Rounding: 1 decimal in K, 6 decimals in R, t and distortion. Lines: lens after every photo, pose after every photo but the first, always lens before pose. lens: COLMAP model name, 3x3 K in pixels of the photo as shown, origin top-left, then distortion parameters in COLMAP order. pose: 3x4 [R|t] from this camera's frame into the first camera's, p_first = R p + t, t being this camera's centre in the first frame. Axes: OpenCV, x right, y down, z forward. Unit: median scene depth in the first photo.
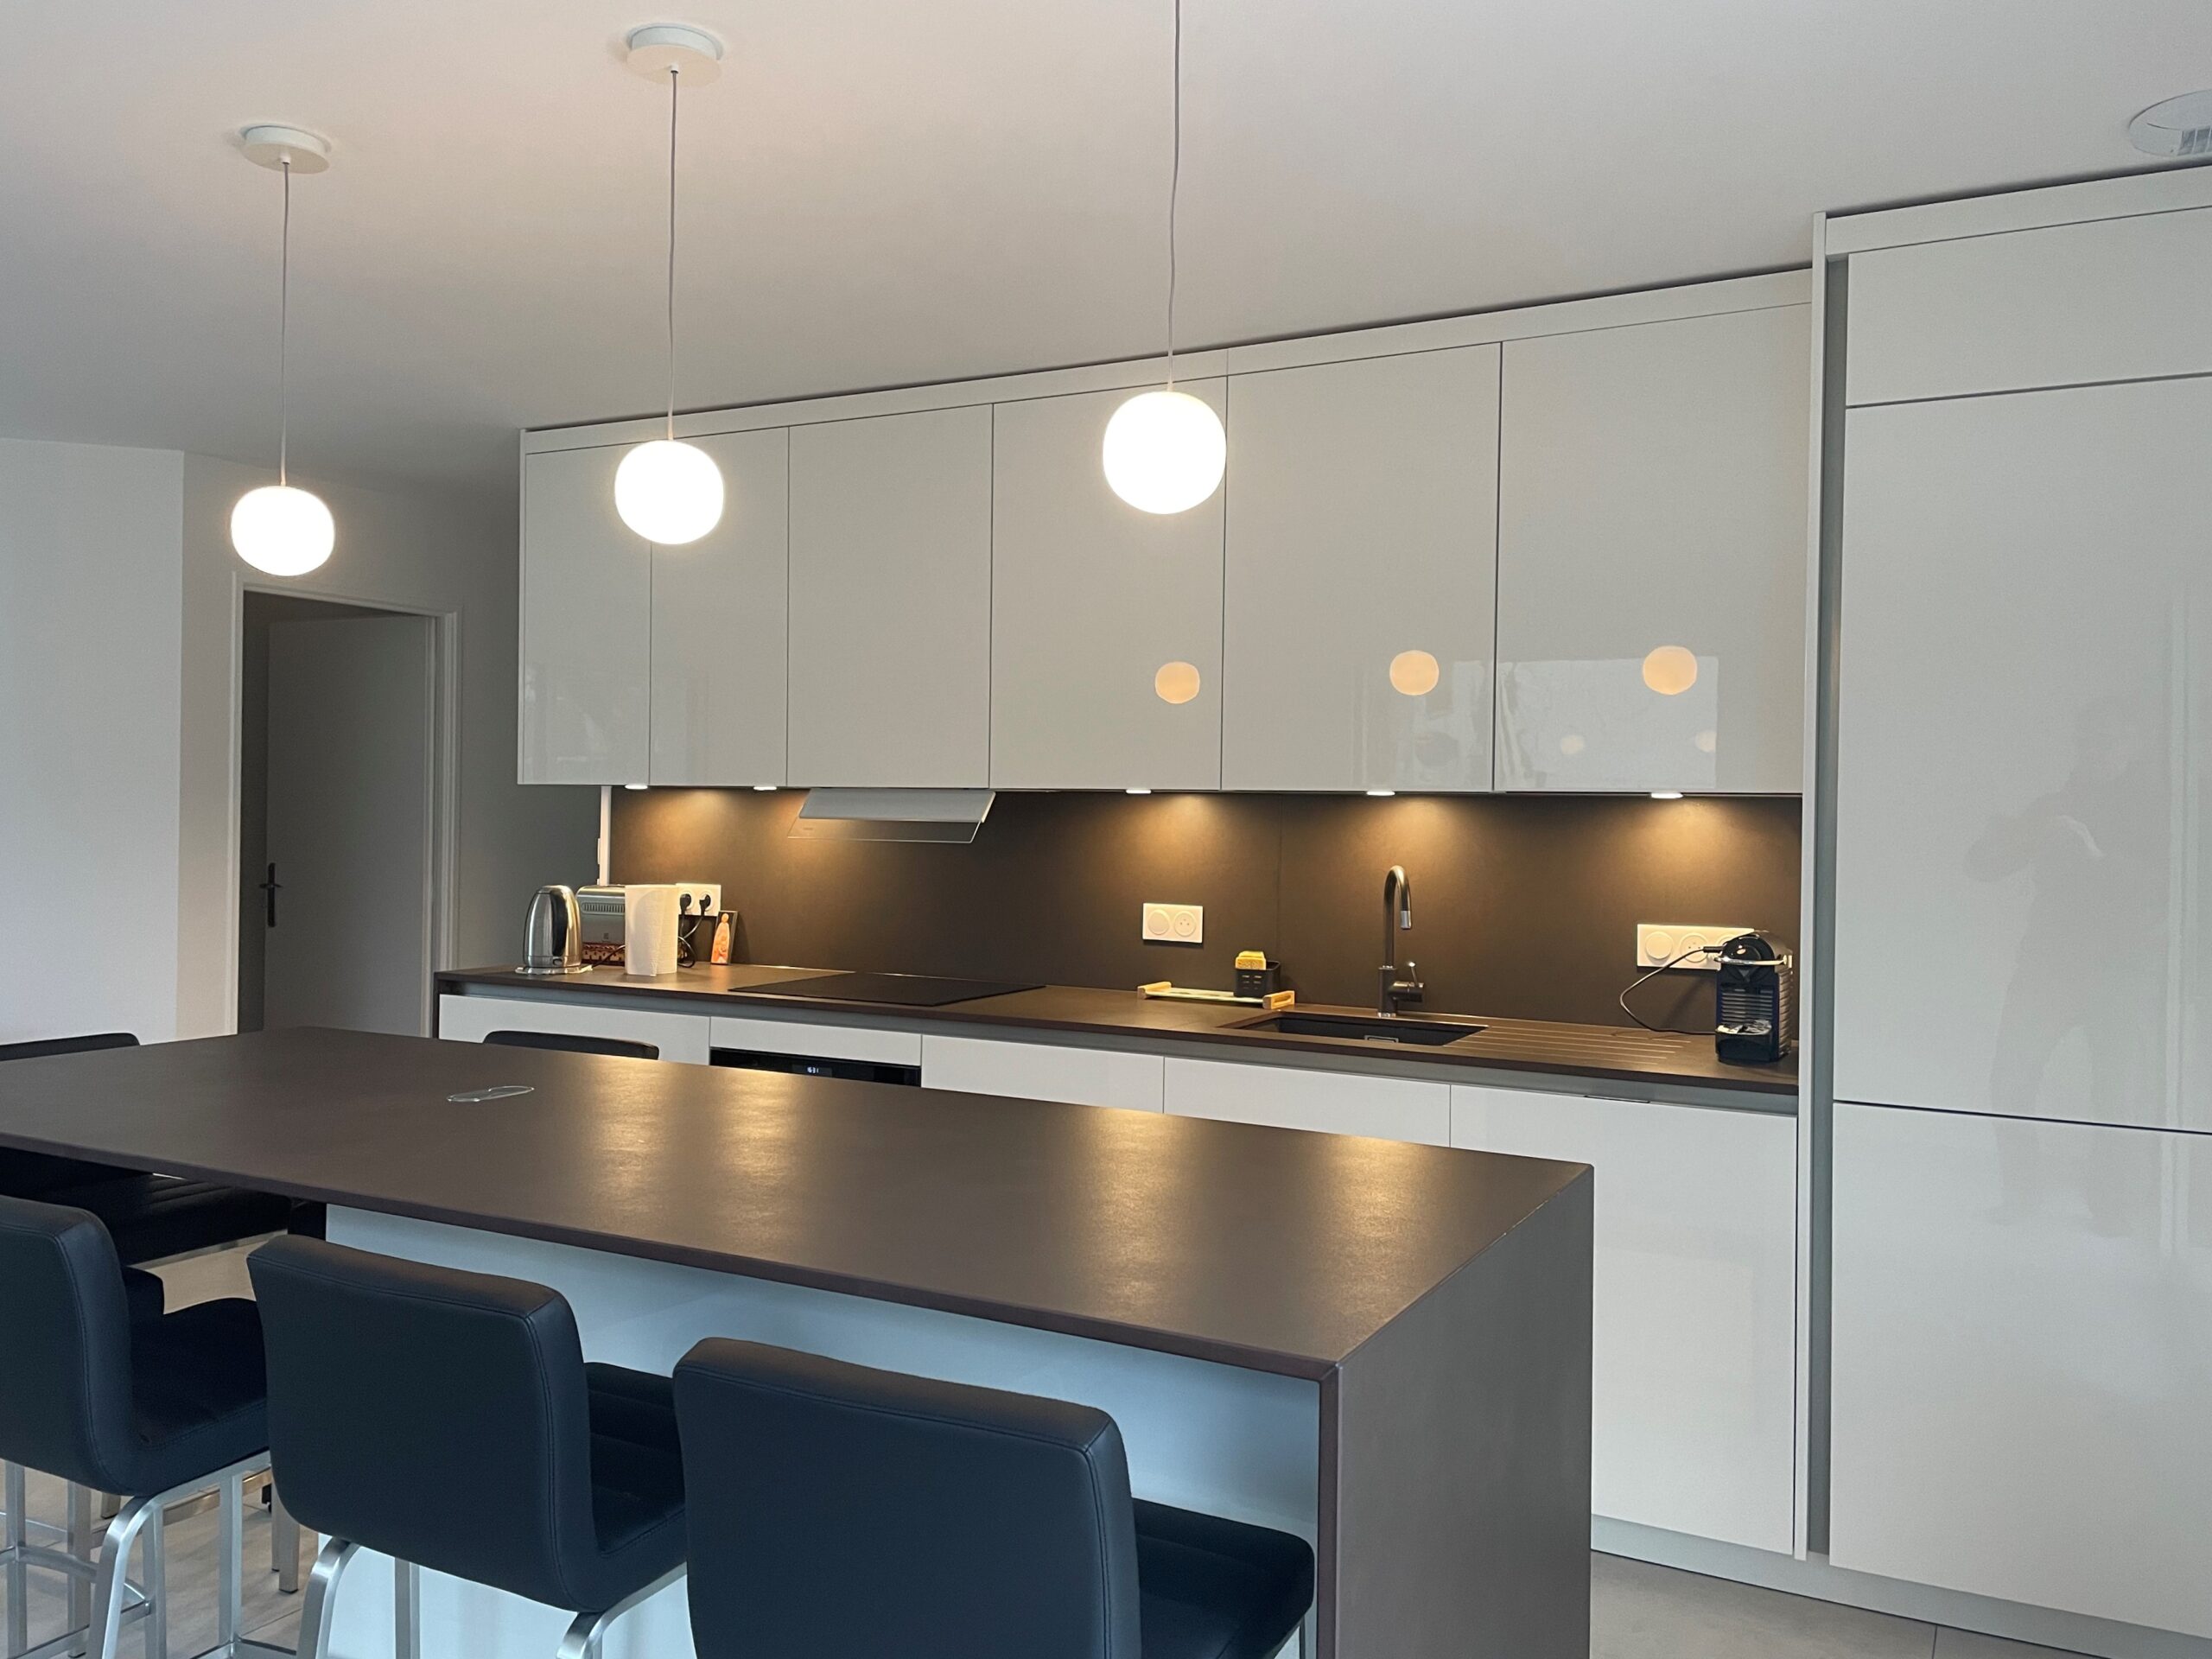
lens RADIAL K [[1737.2, 0, 1044.3], [0, 1737.2, 827.3], [0, 0, 1]] dist [0.106106, -0.158085]
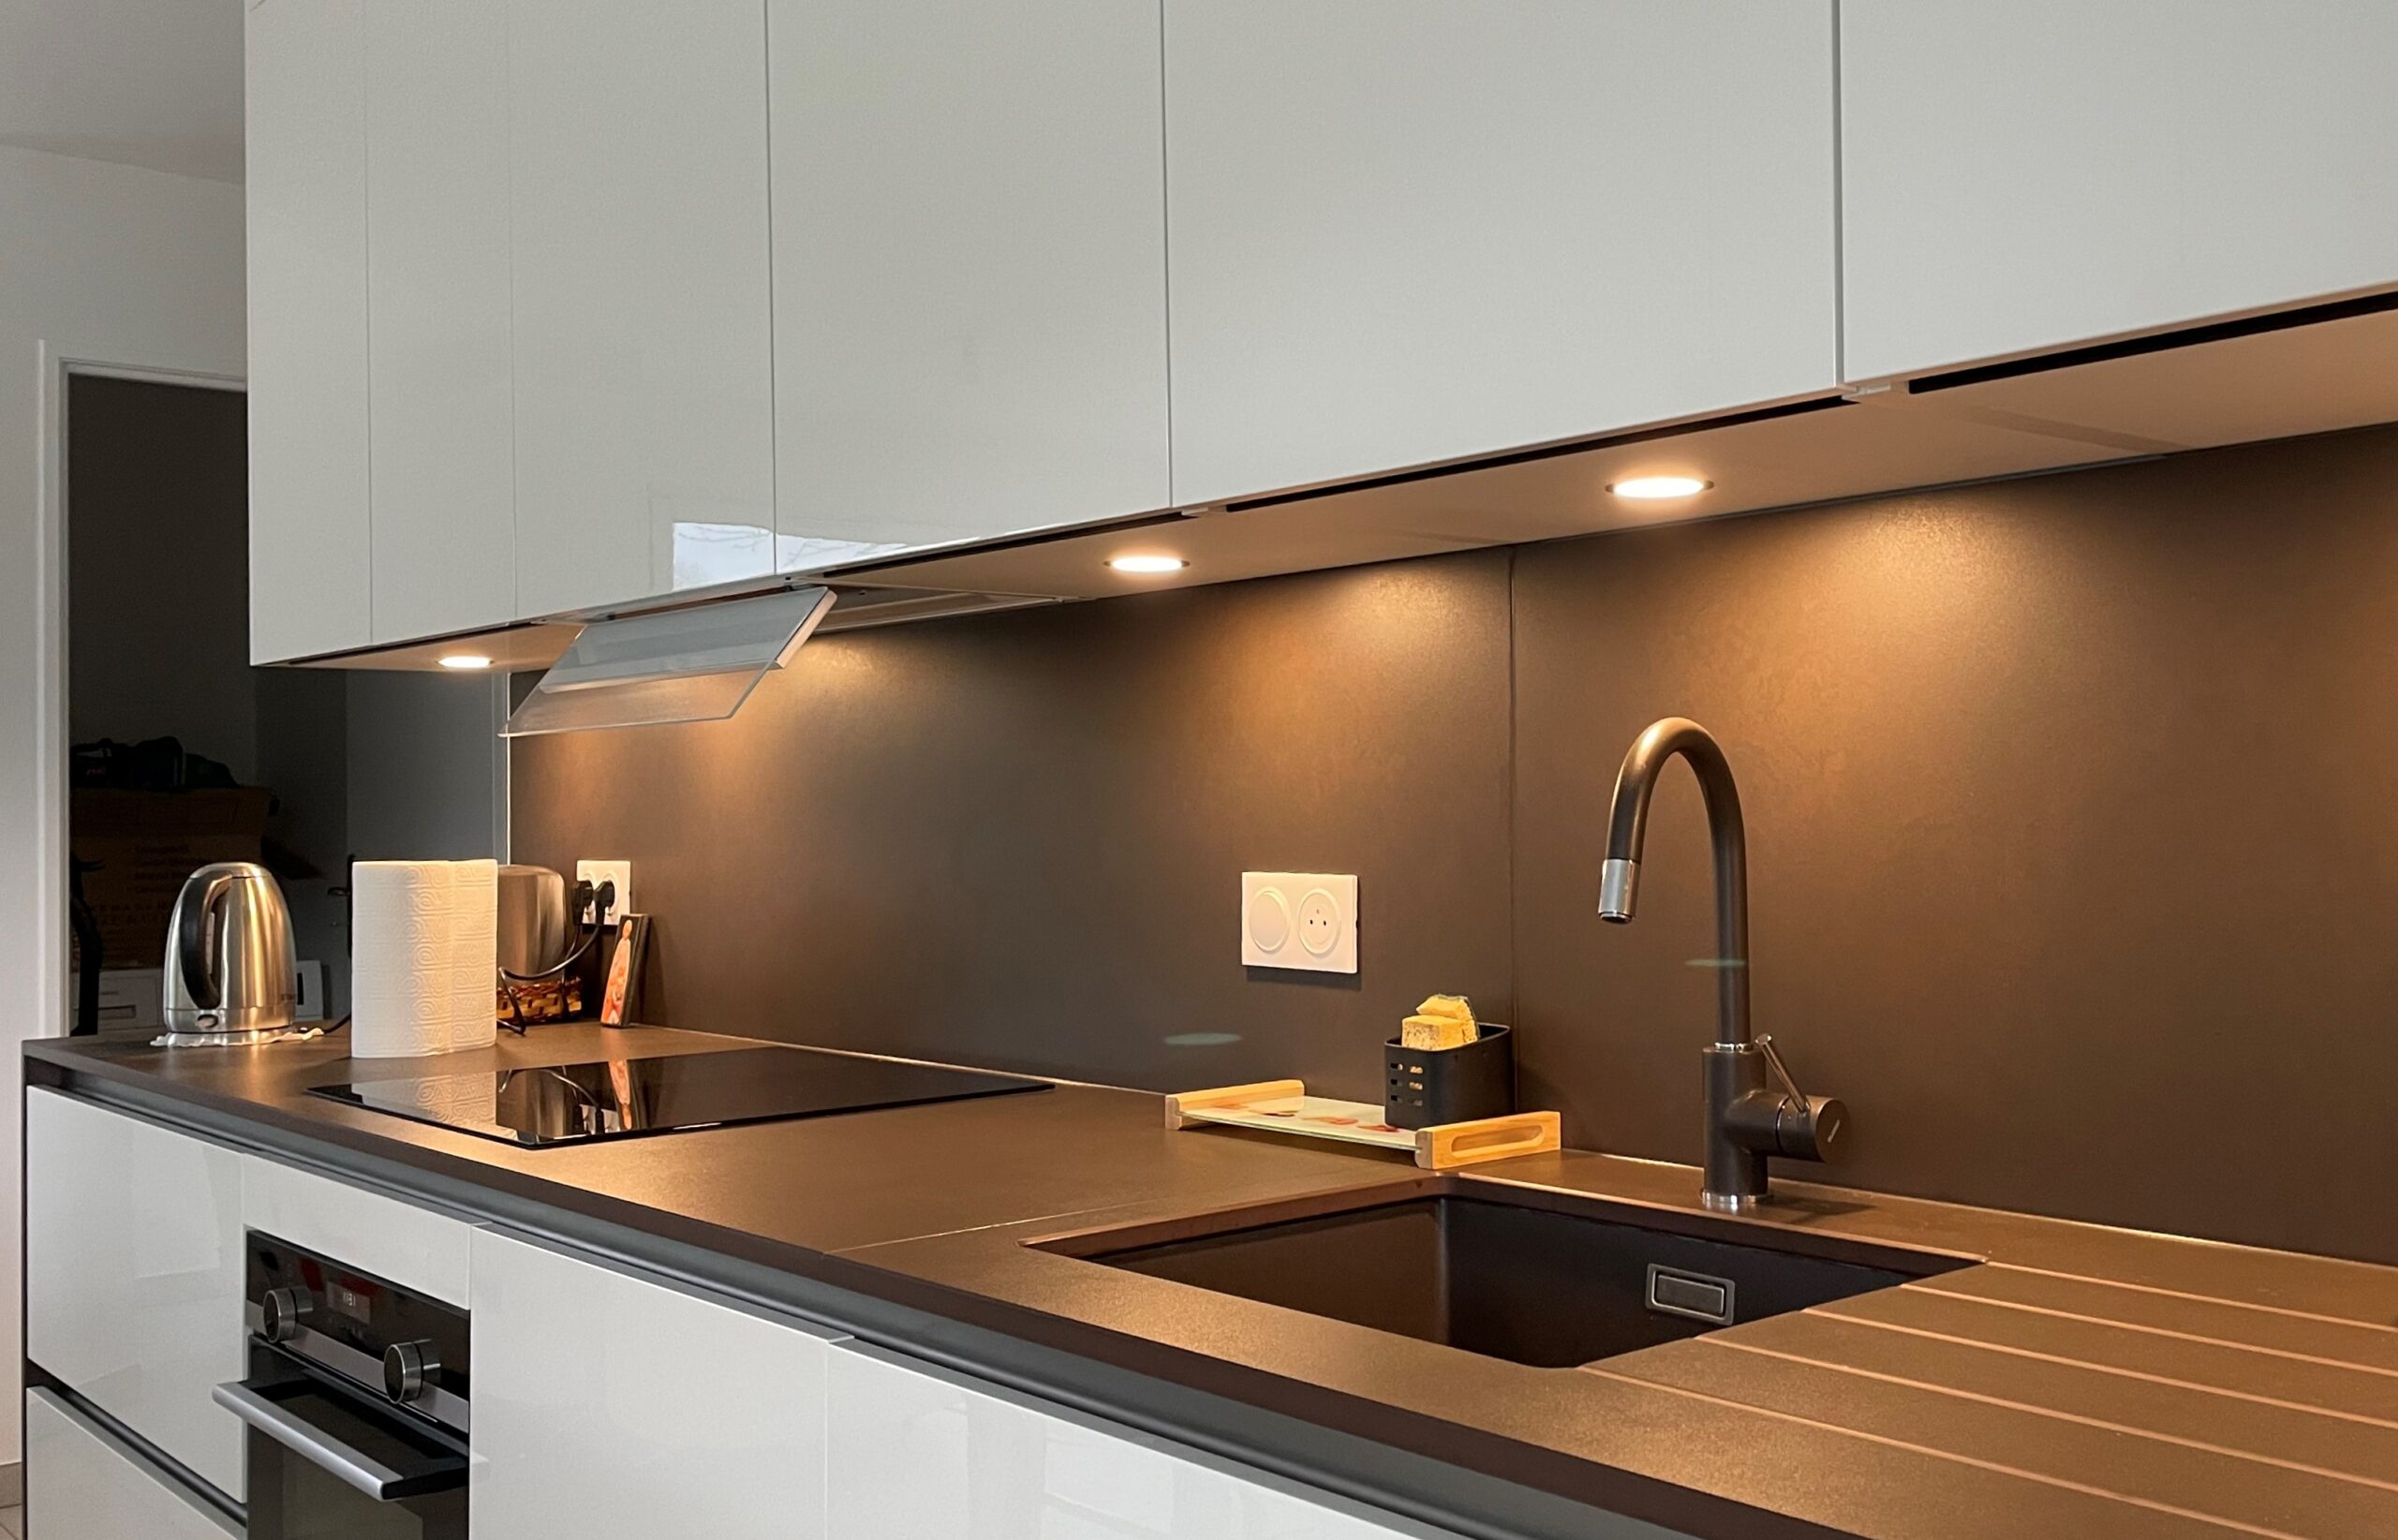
lens RADIAL K [[2249.8, 0, 1430.2], [0, 2249.8, 787.1], [0, 0, 1]] dist [0.103138, -0.163561]
pose [[0.953575, -0.030483, -0.299610, 0.248813], [0.024918, 0.999439, -0.022378, 0.038033], [0.300124, 0.013873, 0.953799, 0.551487]]
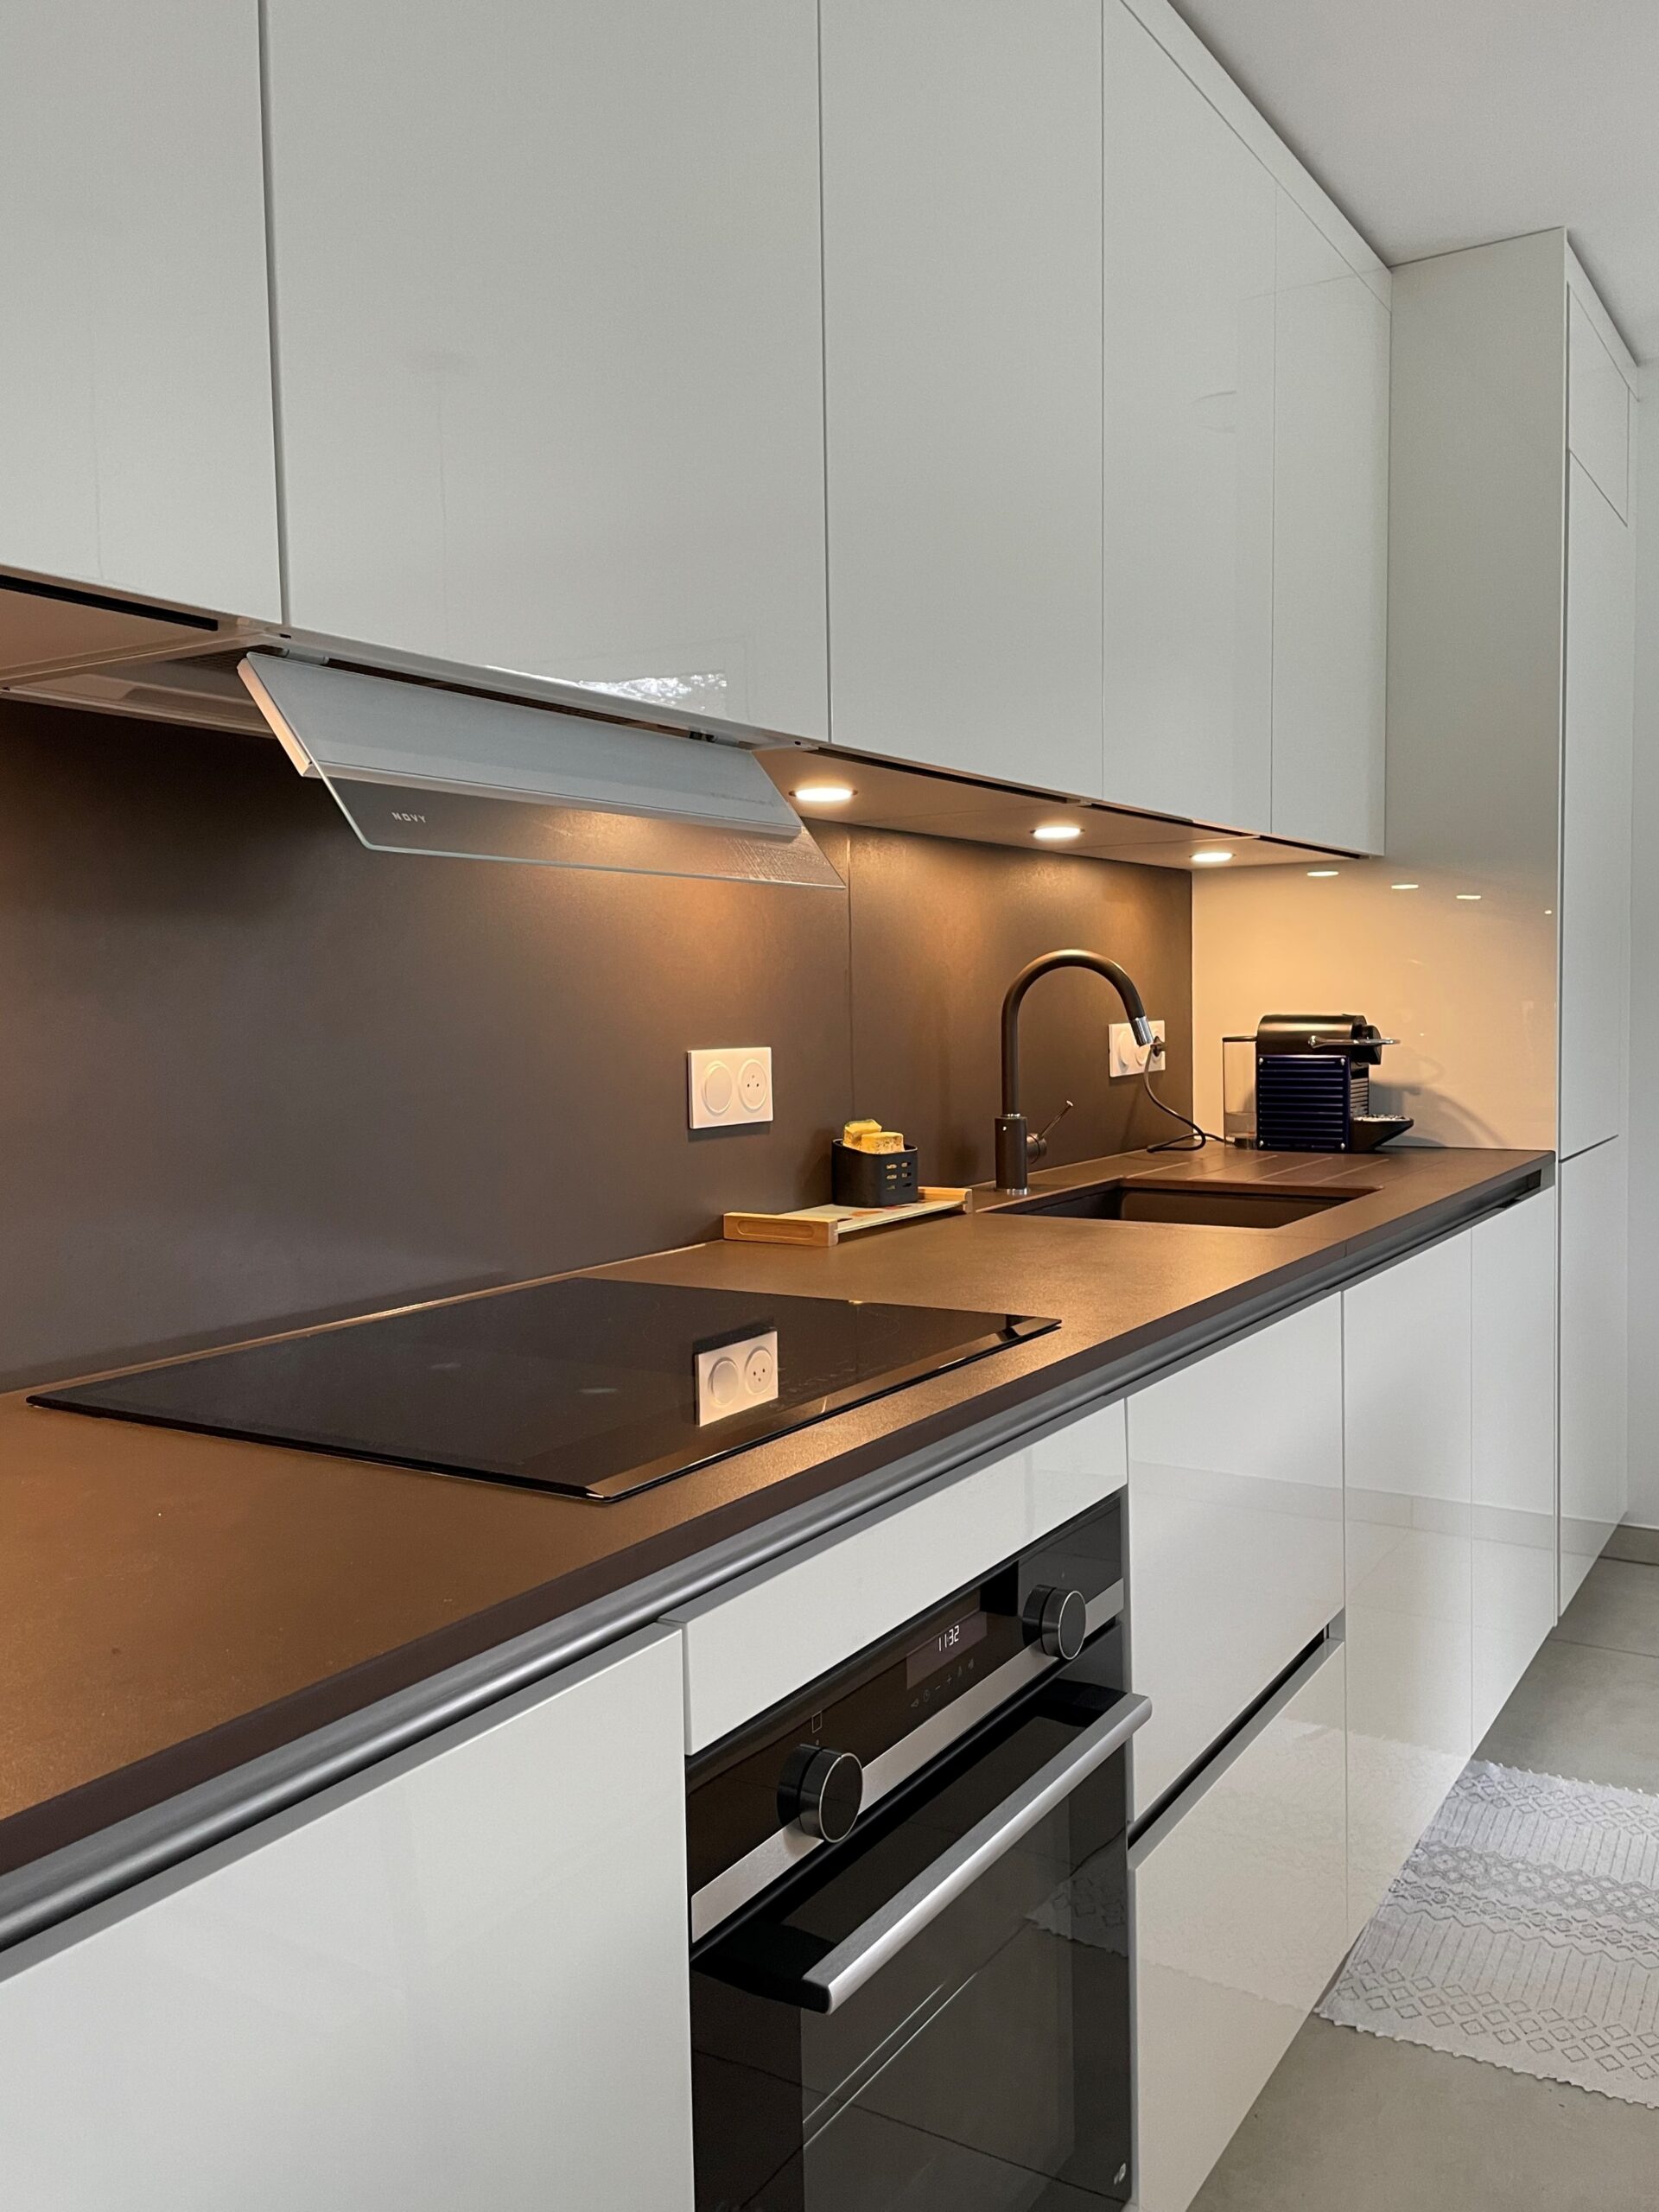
lens RADIAL K [[1779.9, 0, 834.2], [0, 1779.9, 1118.3], [0, 0, 1]] dist [0.097809, -0.149238]
pose [[0.050970, -0.088154, 0.994802, -0.406378], [0.018660, 0.996007, 0.087304, 0.022476], [-0.998526, 0.014113, 0.052411, 0.955480]]
